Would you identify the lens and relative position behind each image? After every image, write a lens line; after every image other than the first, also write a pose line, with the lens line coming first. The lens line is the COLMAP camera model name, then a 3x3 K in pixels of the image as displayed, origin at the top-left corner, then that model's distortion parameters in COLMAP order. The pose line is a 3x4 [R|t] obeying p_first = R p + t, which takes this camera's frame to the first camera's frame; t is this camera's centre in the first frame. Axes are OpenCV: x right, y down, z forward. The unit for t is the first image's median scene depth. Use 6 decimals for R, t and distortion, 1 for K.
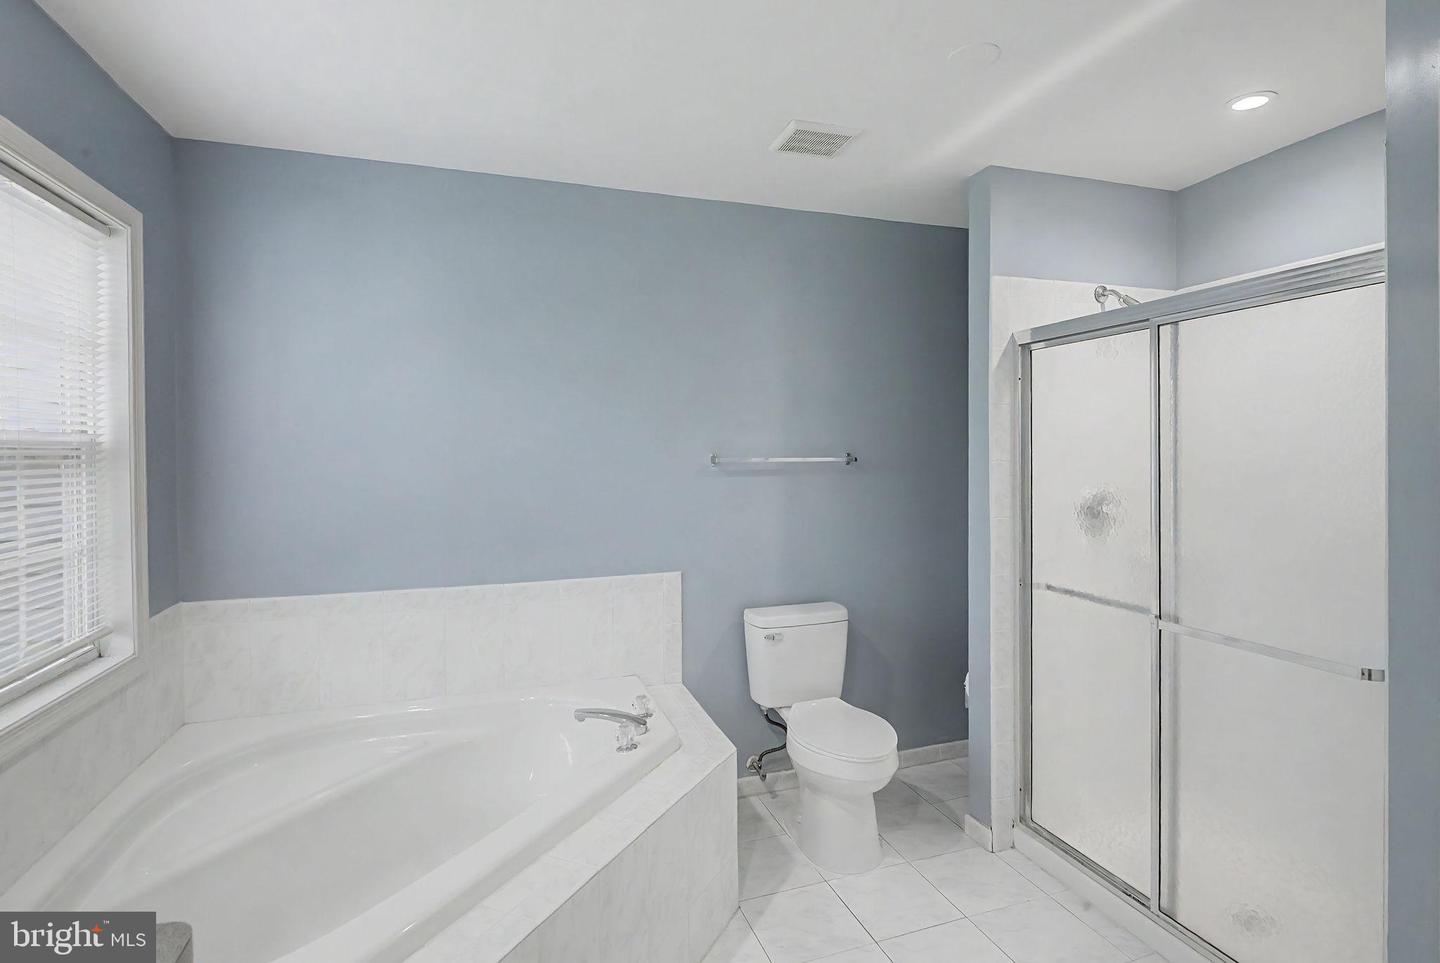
lens RADIAL K [[707.6, 0, 721.1], [0, 707.6, 450.6], [0, 0, 1]] dist [0.000345, 0.000078]
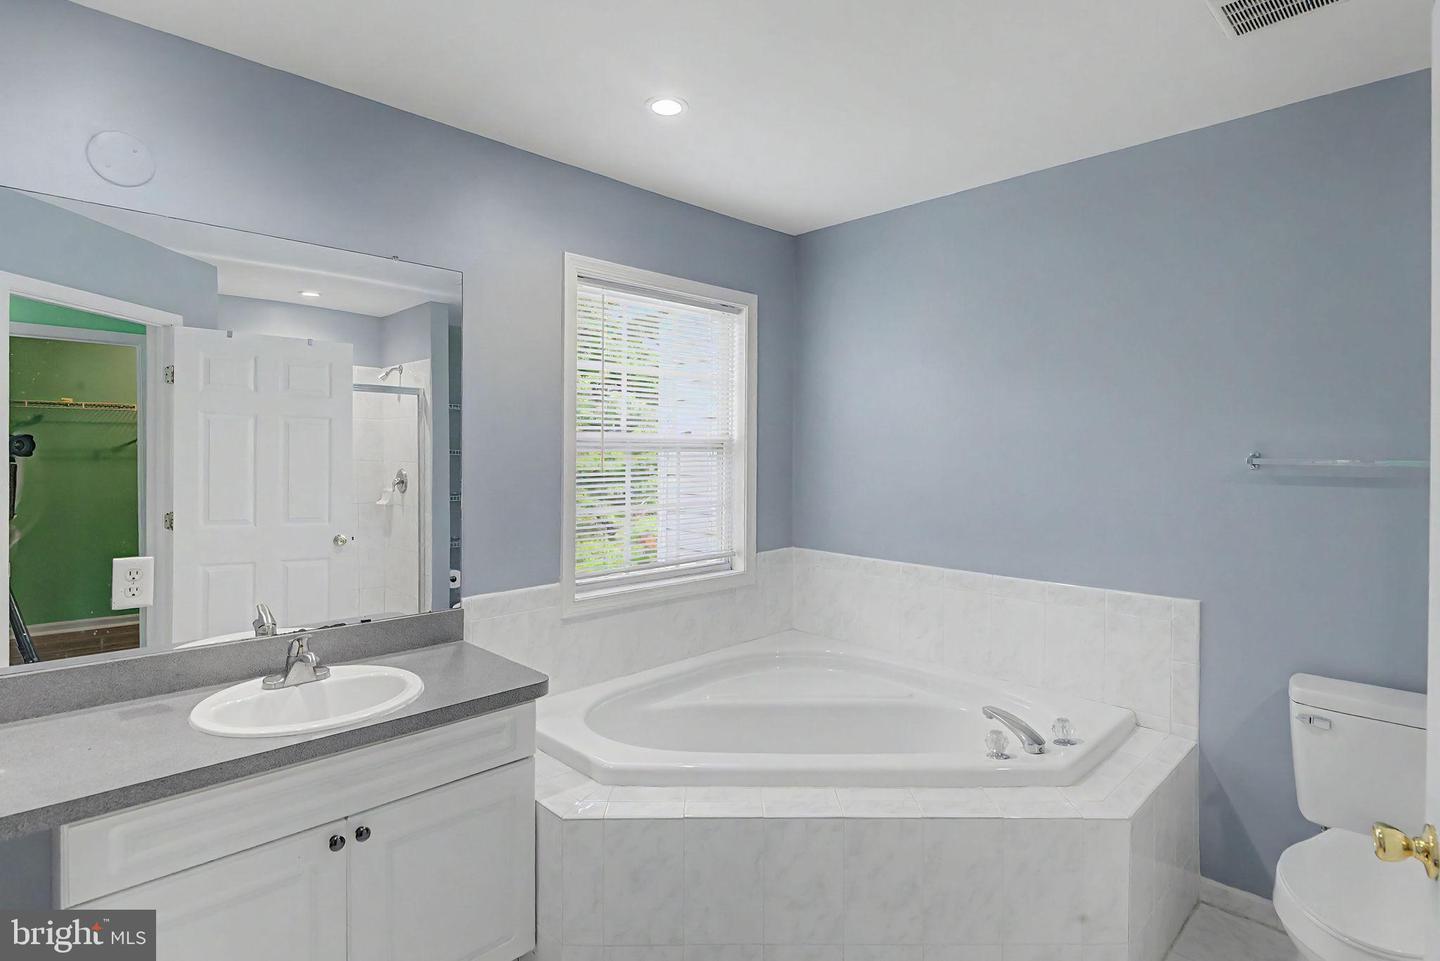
lens RADIAL K [[707.6, 0, 721.1], [0, 707.6, 449.6], [0, 0, 1]] dist [0.000345, 0.000078]
pose [[0.428389, 0.009447, -0.903545, 0.512196], [-0.005937, 0.999953, 0.007640, -0.001001], [0.903575, 0.002092, 0.428425, 0.218512]]
